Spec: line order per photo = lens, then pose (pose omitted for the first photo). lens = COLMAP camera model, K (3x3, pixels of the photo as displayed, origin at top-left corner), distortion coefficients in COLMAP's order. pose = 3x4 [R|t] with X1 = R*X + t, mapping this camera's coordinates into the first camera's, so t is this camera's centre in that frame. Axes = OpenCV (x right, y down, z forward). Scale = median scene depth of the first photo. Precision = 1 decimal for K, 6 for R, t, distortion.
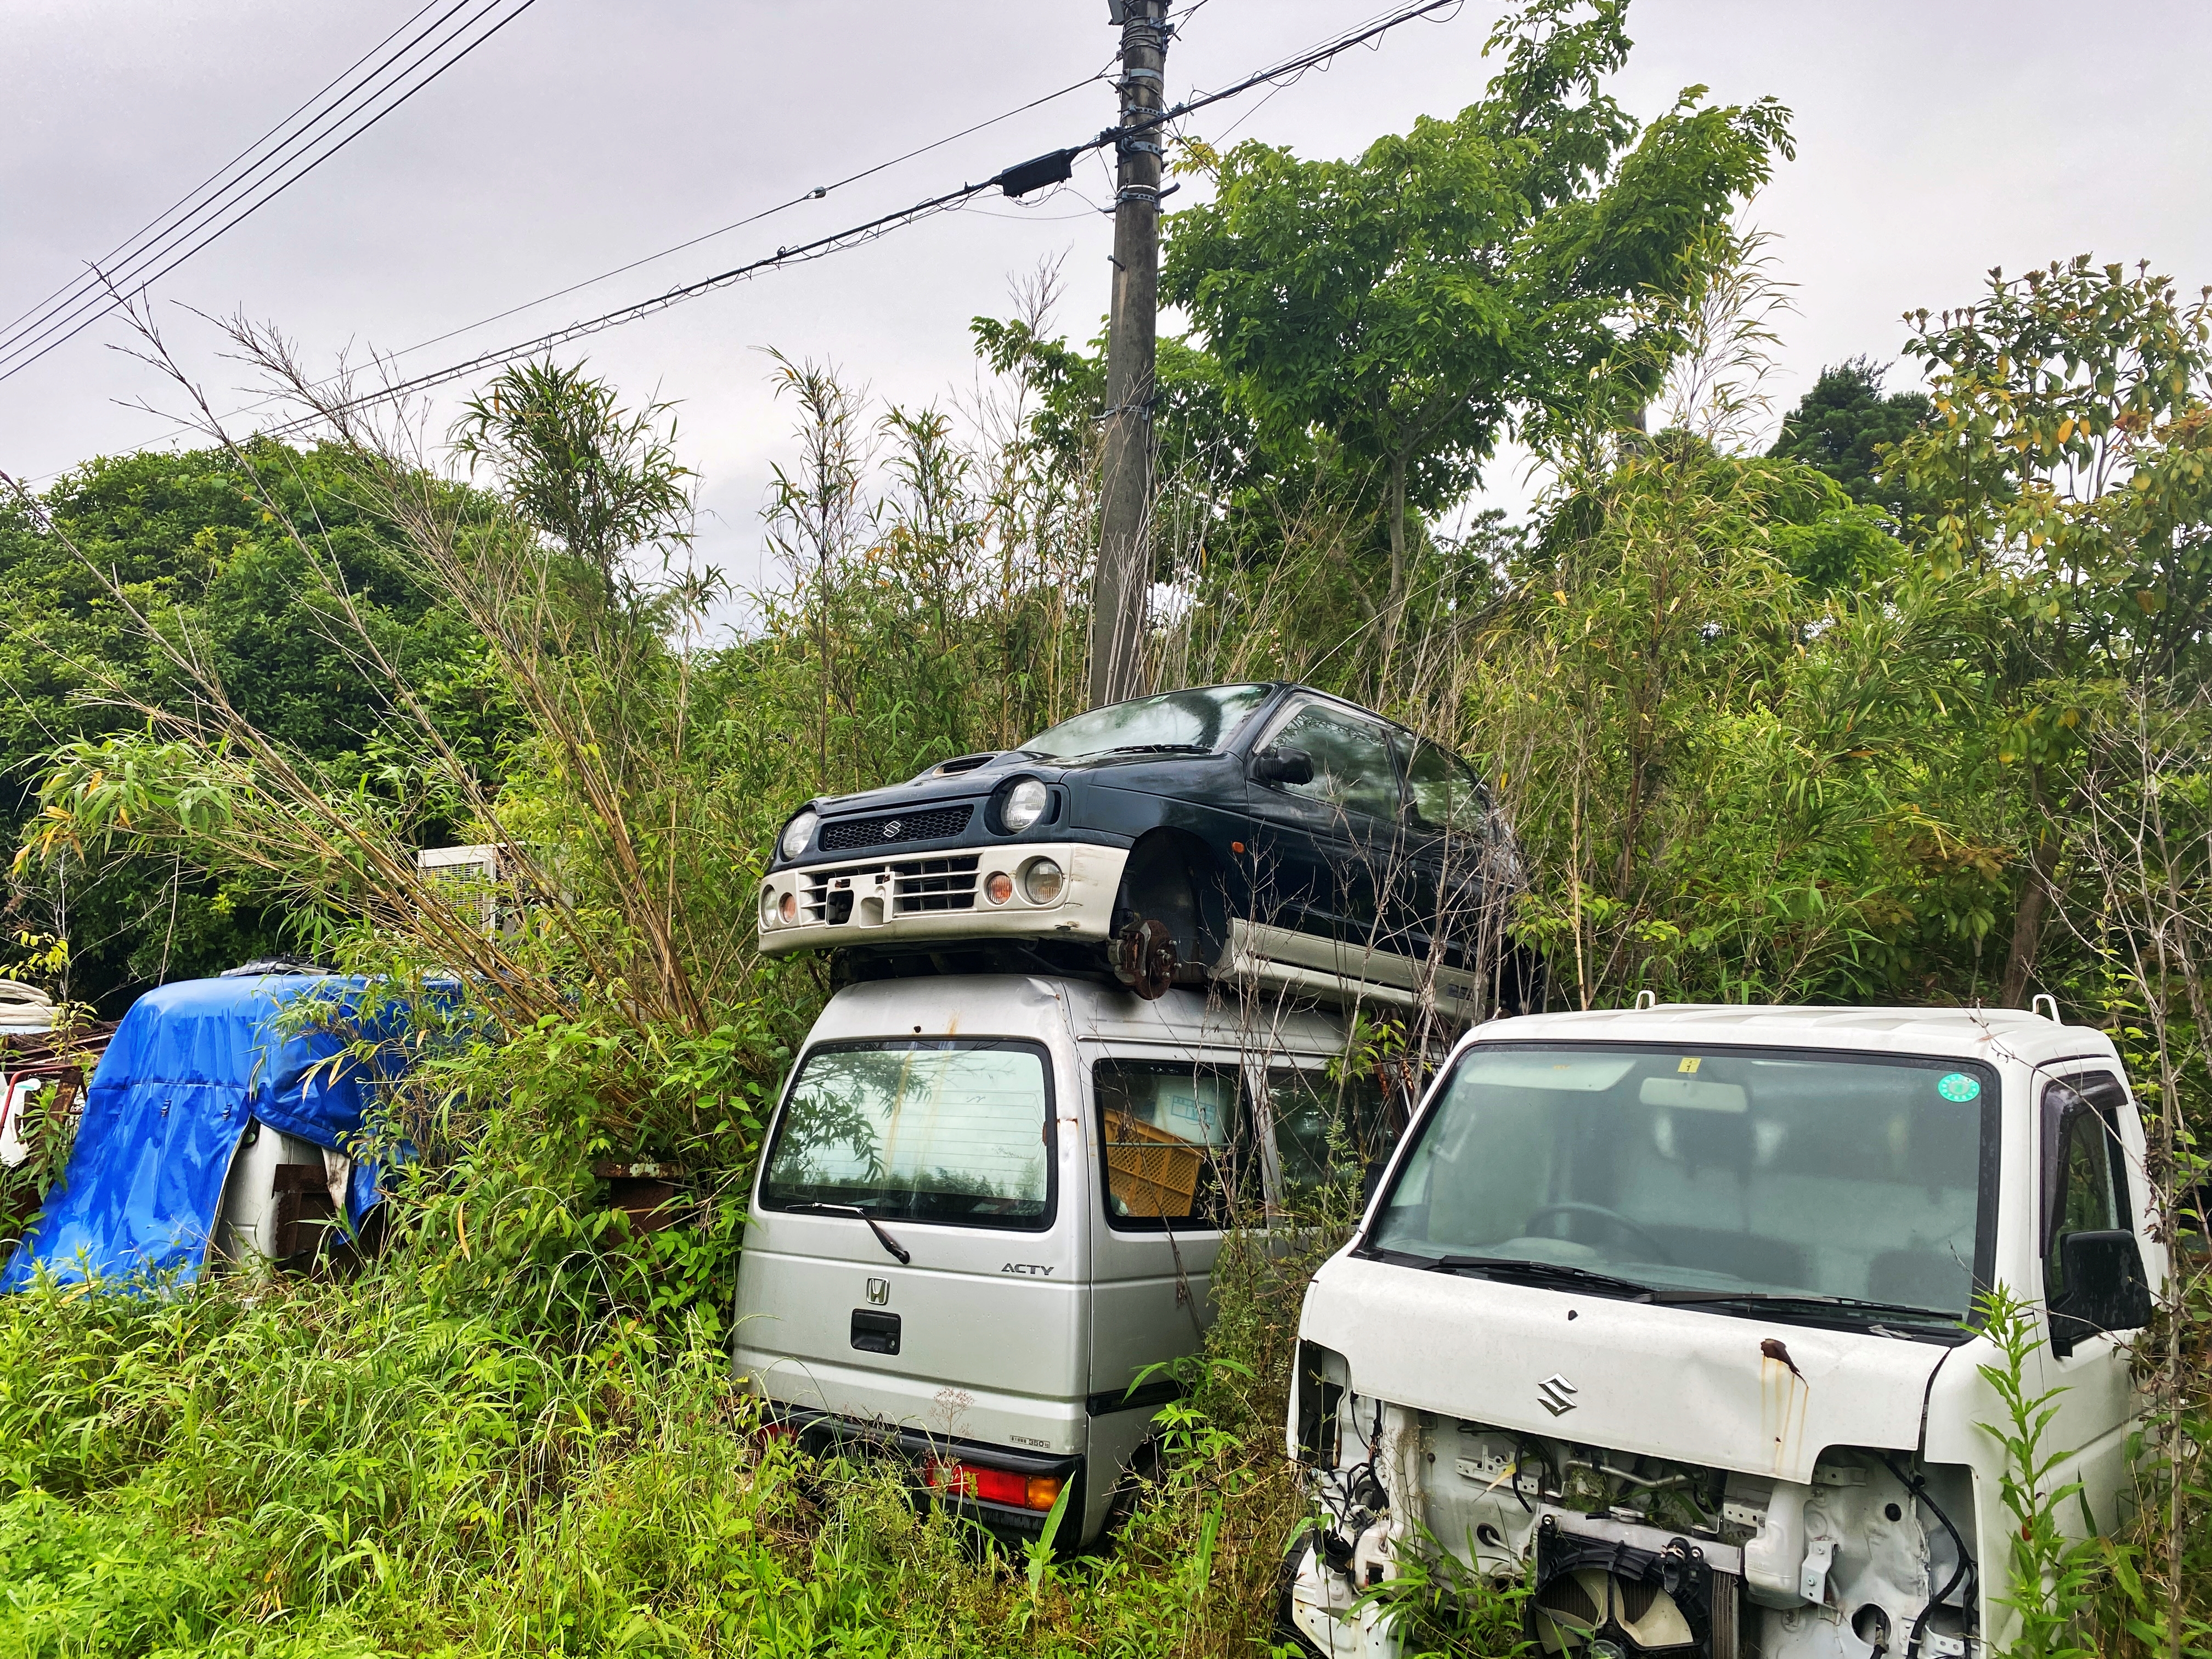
lens RADIAL K [[1681.6, 0, 1106.0], [0, 1681.6, 829.5], [0, 0, 1]] dist [-0.044187, 0.001325]
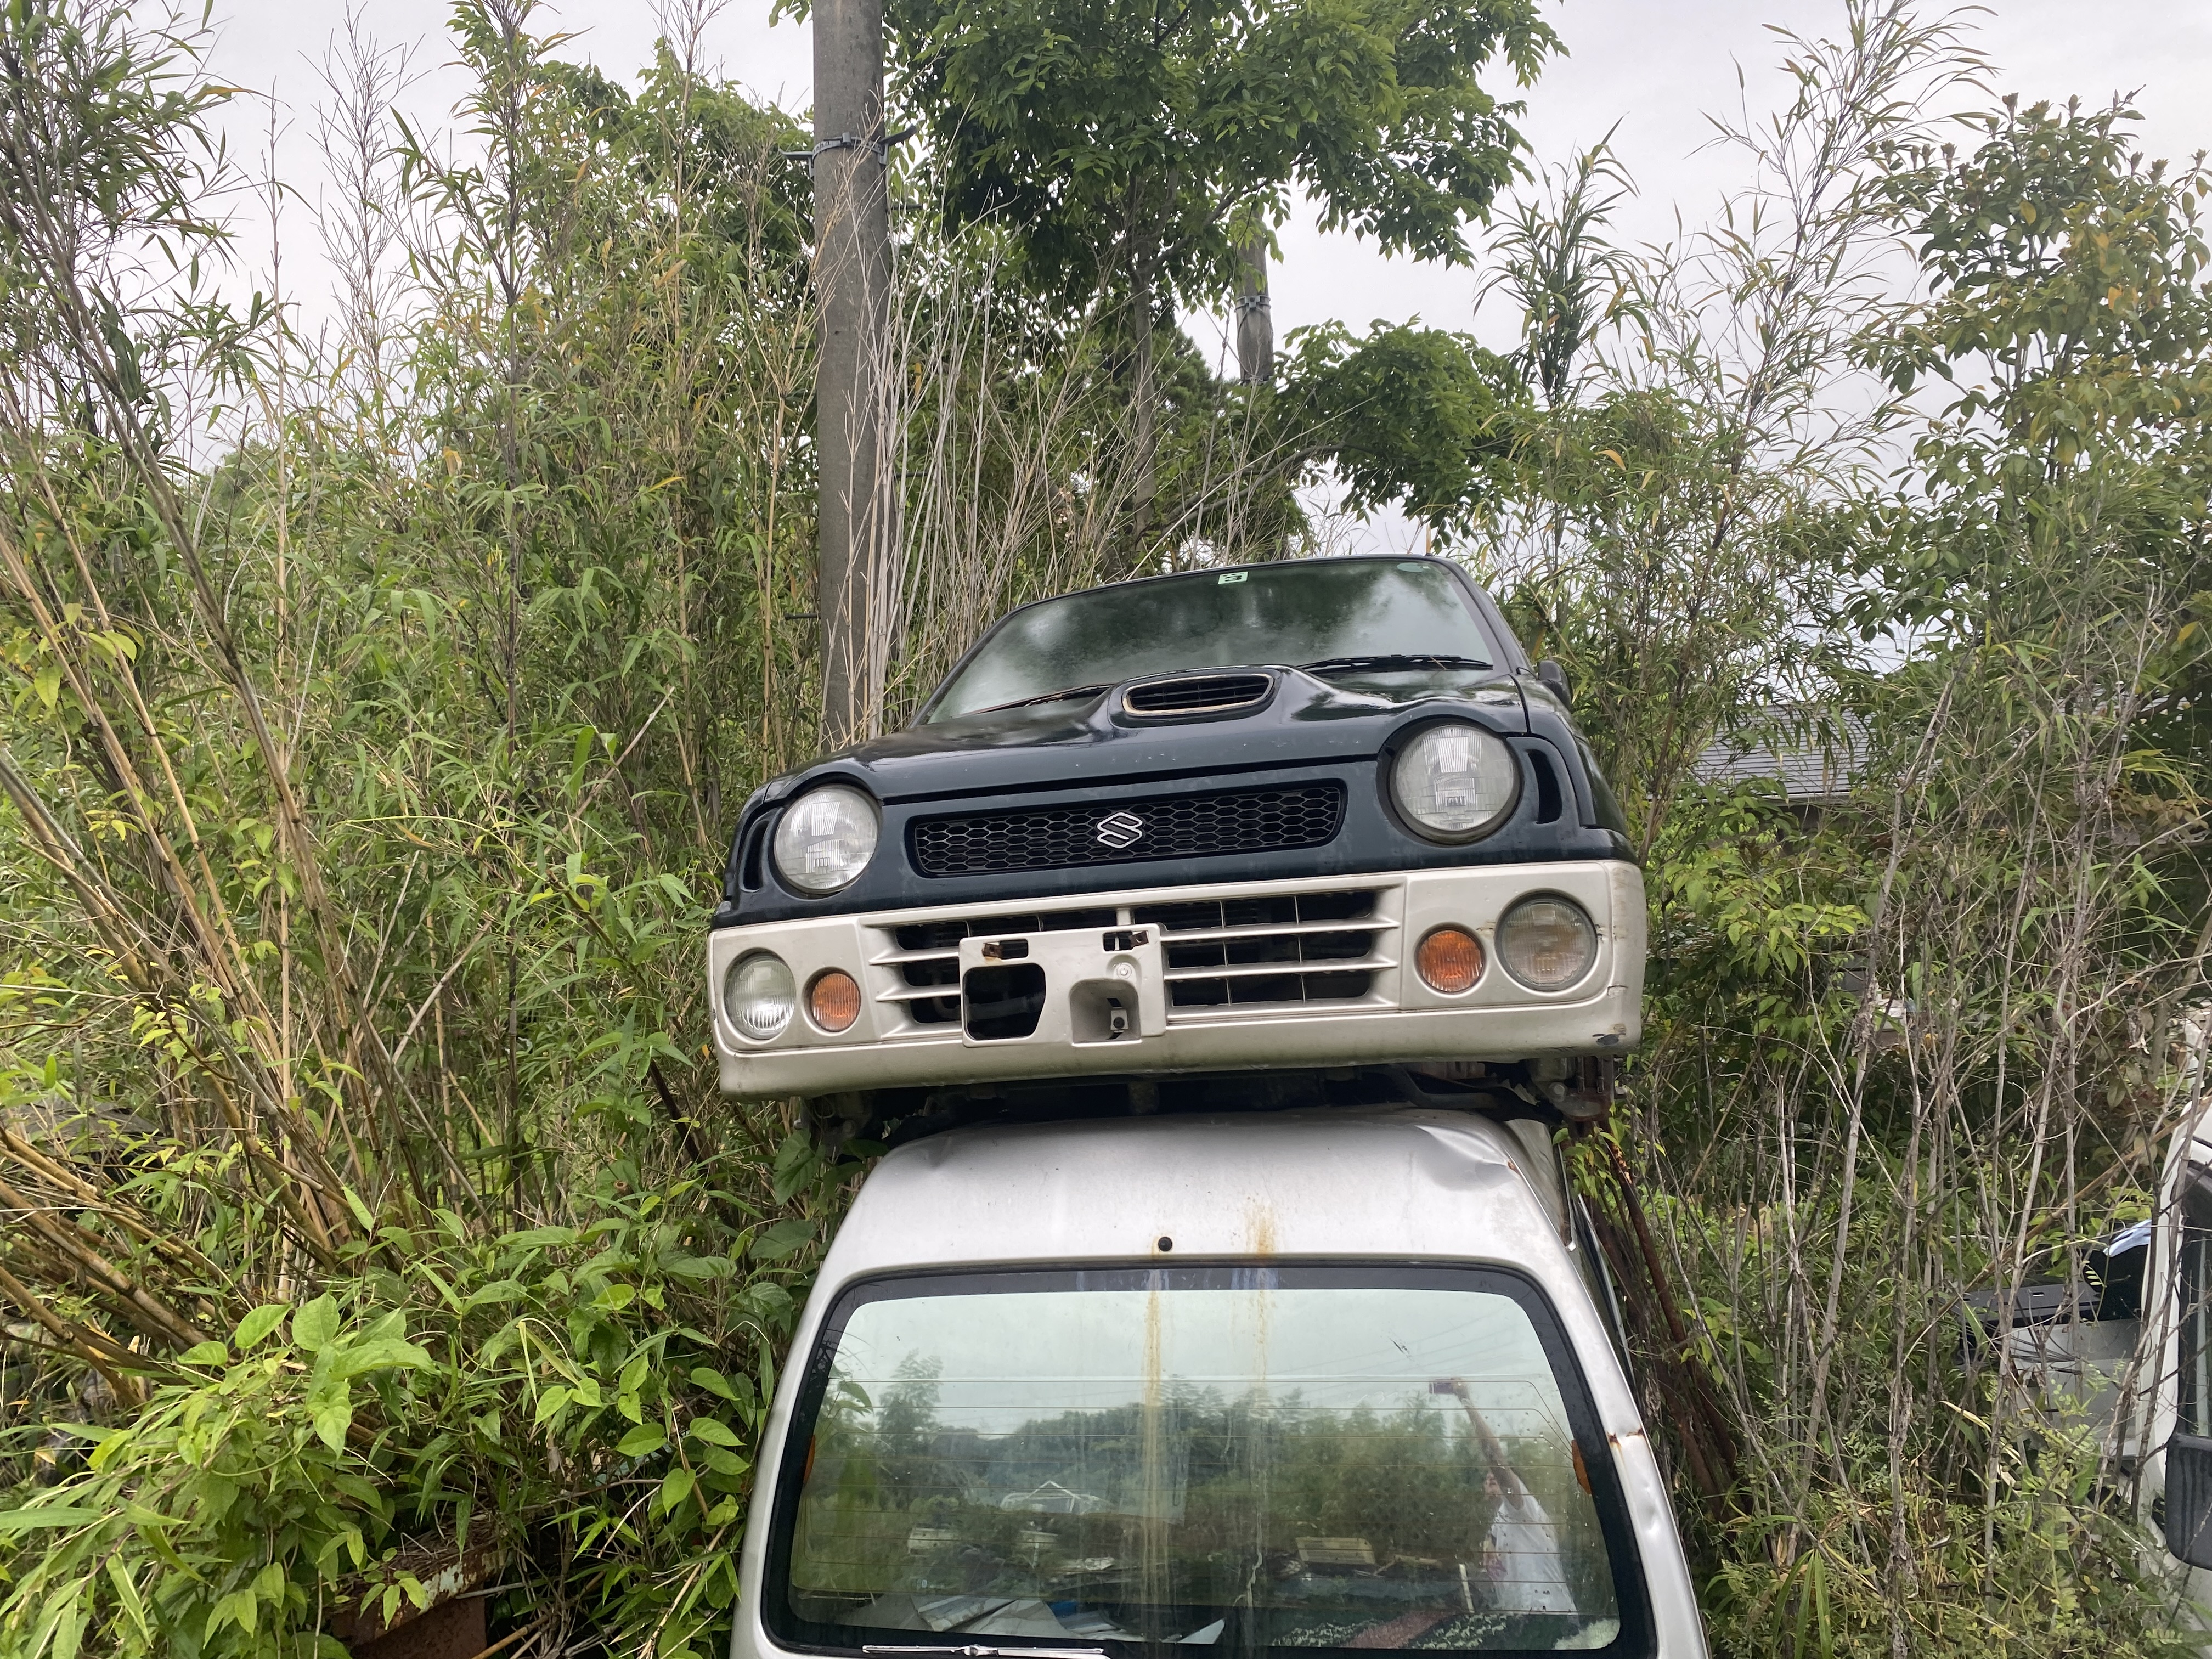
lens RADIAL K [[1681.6, 0, 1106.0], [0, 1681.6, 829.5], [0, 0, 1]] dist [-0.044187, 0.001325]
pose [[0.883664, -0.019808, 0.467703, -0.349025], [-0.003515, 0.998795, 0.048942, -0.023725], [-0.468109, -0.044892, 0.882529, 0.583450]]
